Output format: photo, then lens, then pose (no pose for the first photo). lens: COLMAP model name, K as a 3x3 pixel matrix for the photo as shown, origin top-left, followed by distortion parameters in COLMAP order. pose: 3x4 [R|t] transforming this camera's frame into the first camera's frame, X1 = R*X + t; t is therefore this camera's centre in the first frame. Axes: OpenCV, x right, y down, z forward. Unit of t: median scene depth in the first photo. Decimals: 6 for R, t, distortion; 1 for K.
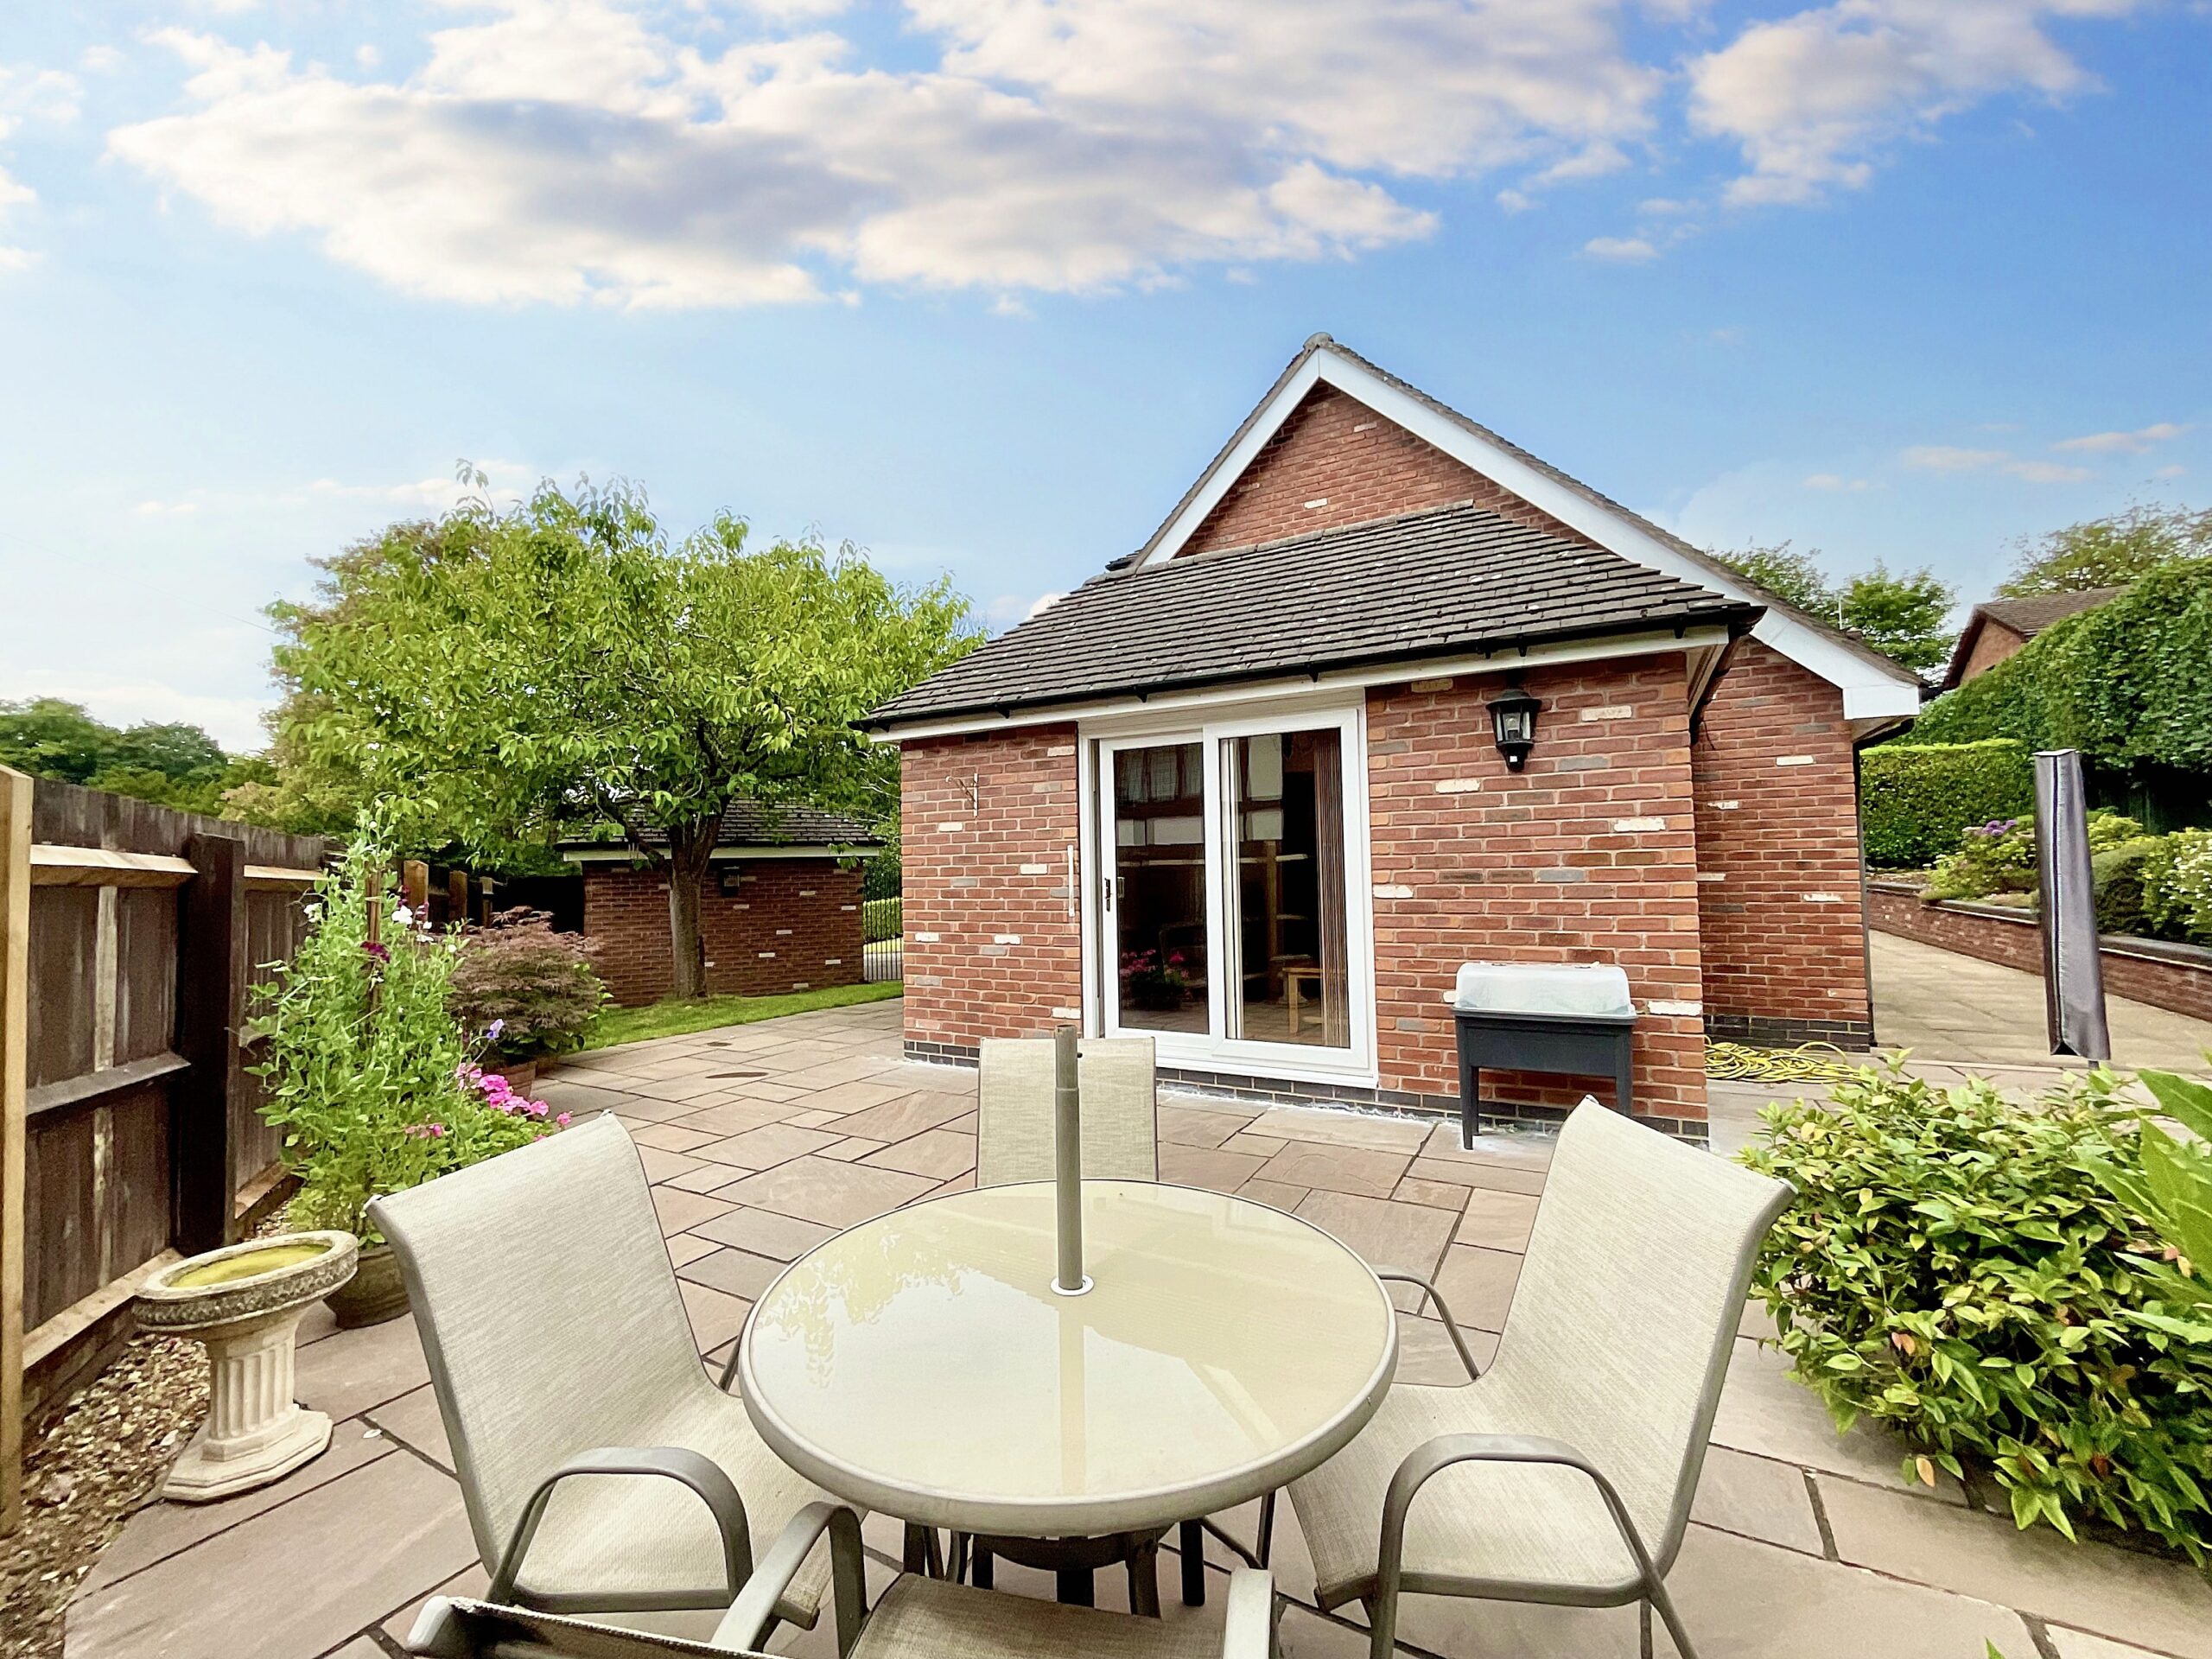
lens RADIAL K [[899.6, 0, 1104.3], [0, 899.6, 831.8], [0, 0, 1]] dist [0.010893, 0.000125]
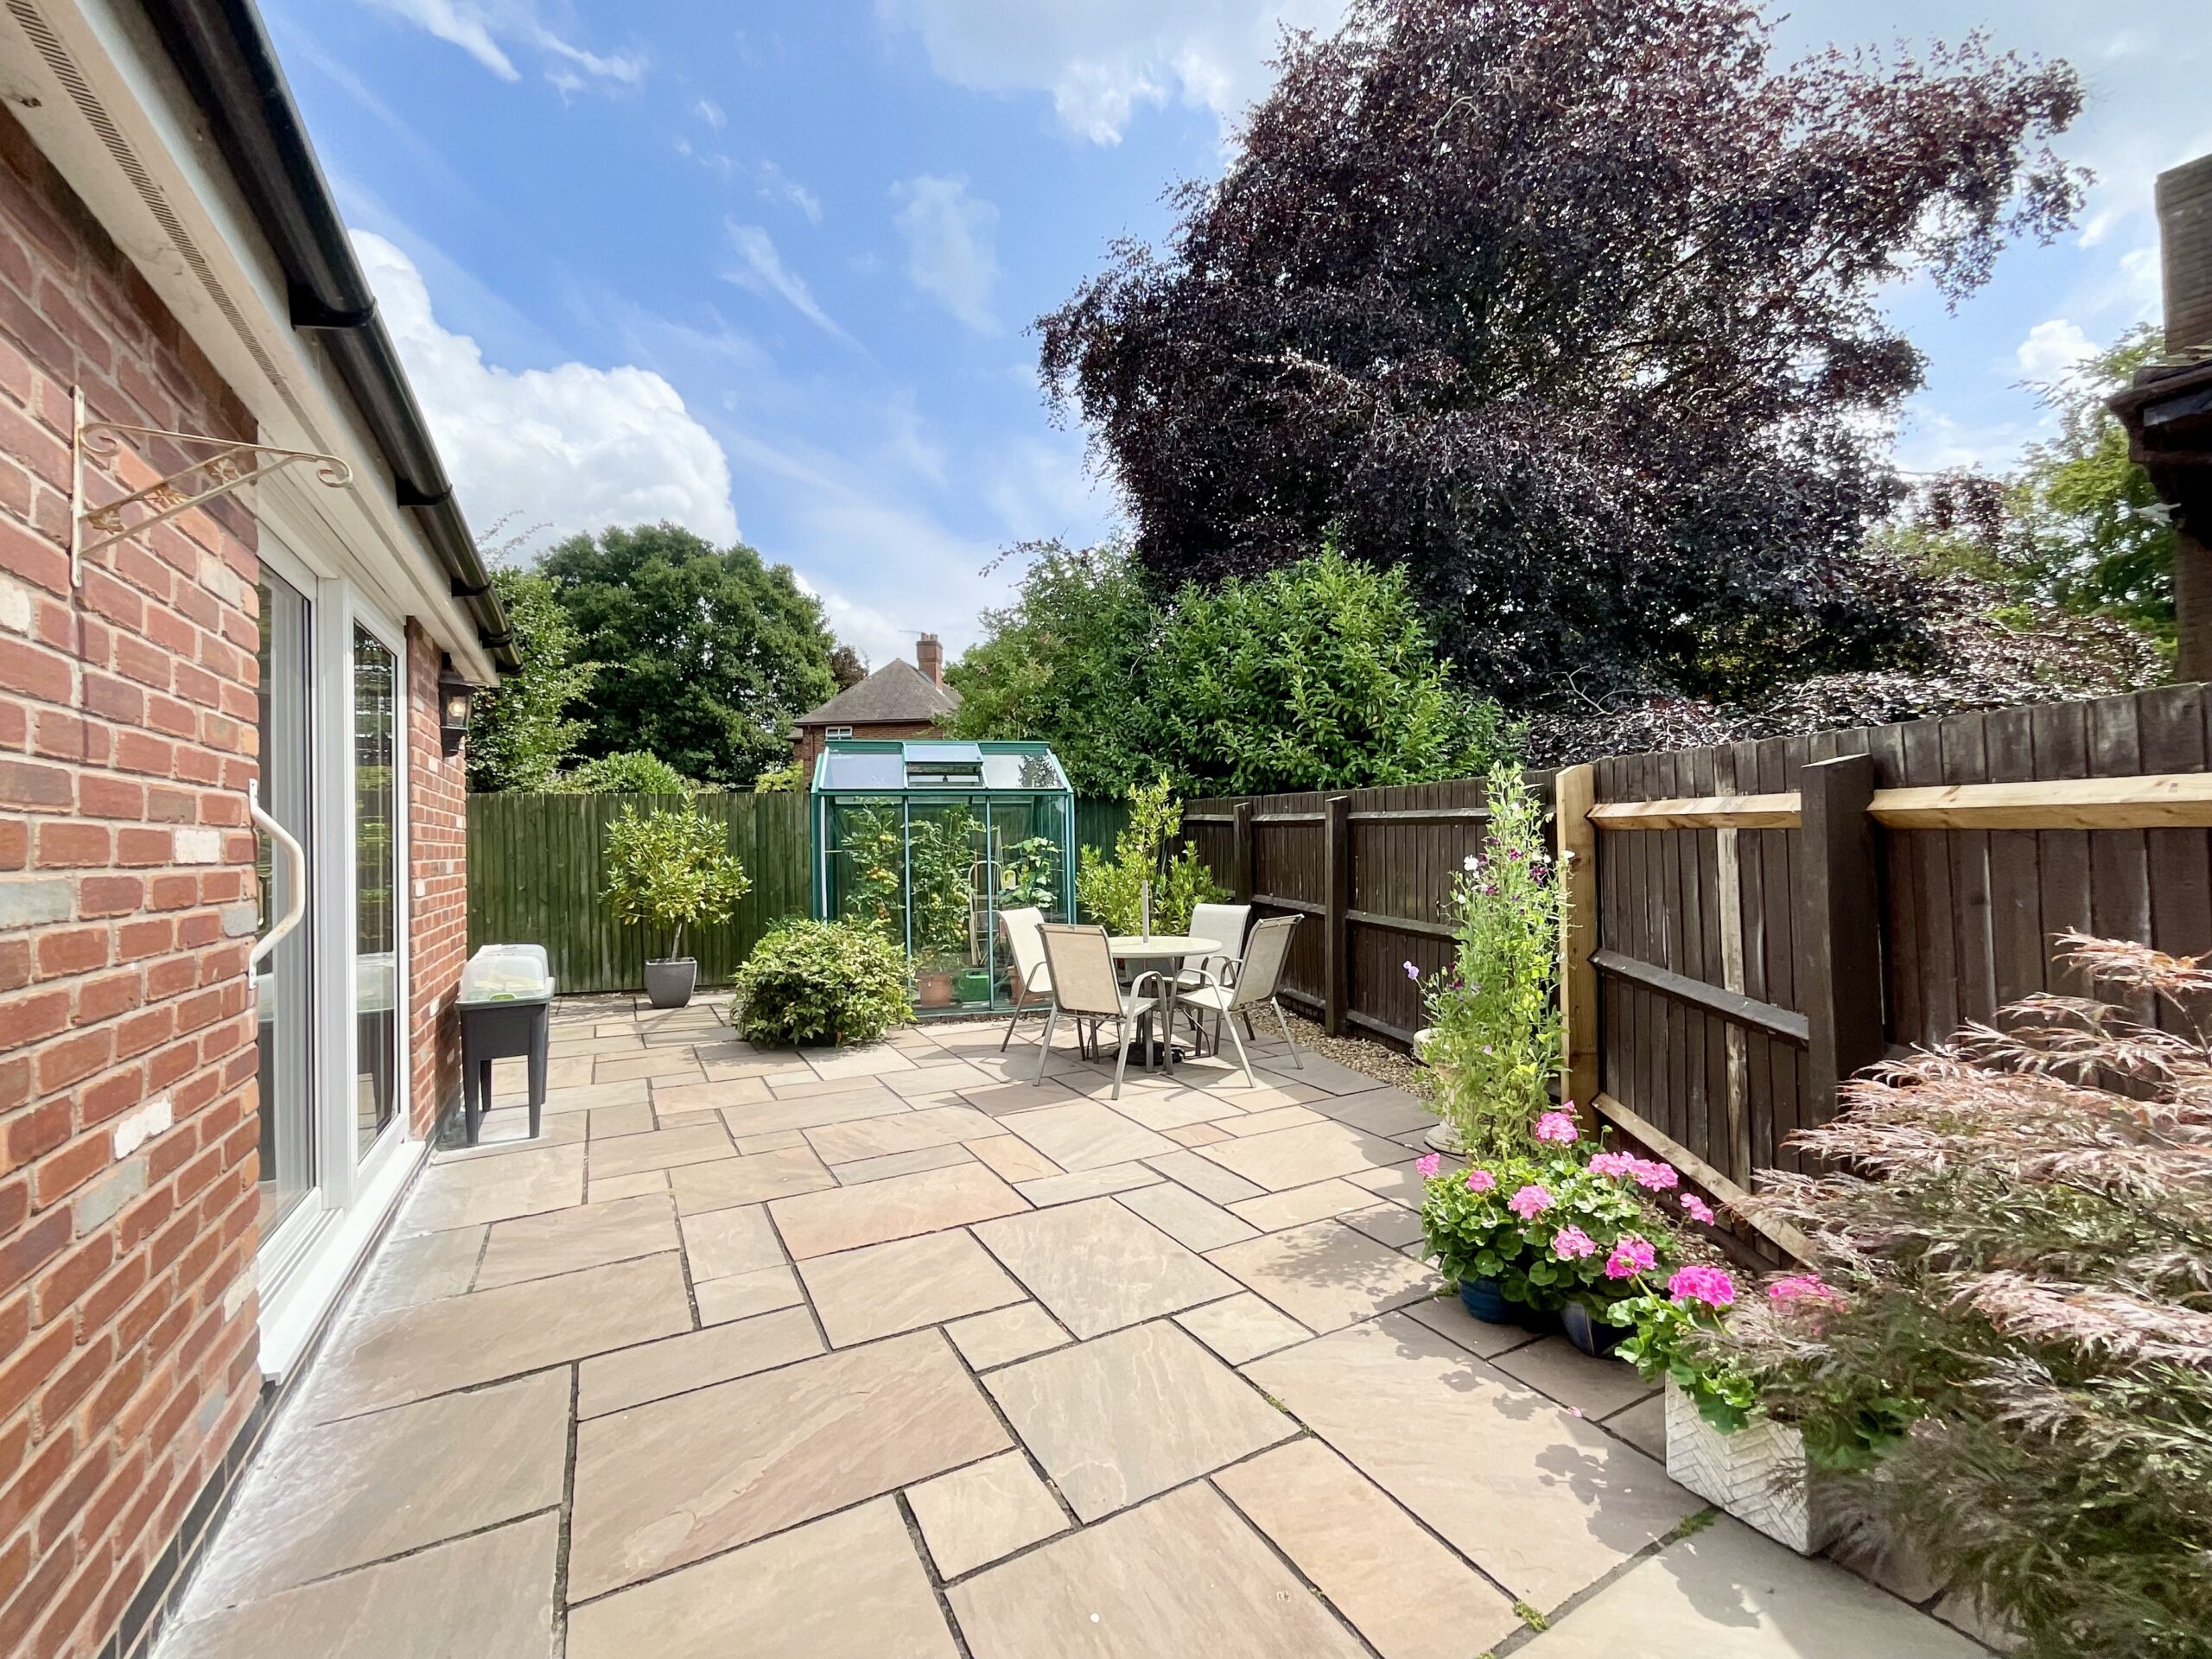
lens RADIAL K [[899.6, 0, 1103.1], [0, 899.6, 828.0], [0, 0, 1]] dist [0.010893, 0.000125]
pose [[-0.853972, 0.038391, 0.518901, -0.596832], [0.009955, 0.998297, -0.057477, 0.067473], [-0.520225, -0.043918, -0.852900, 1.372452]]
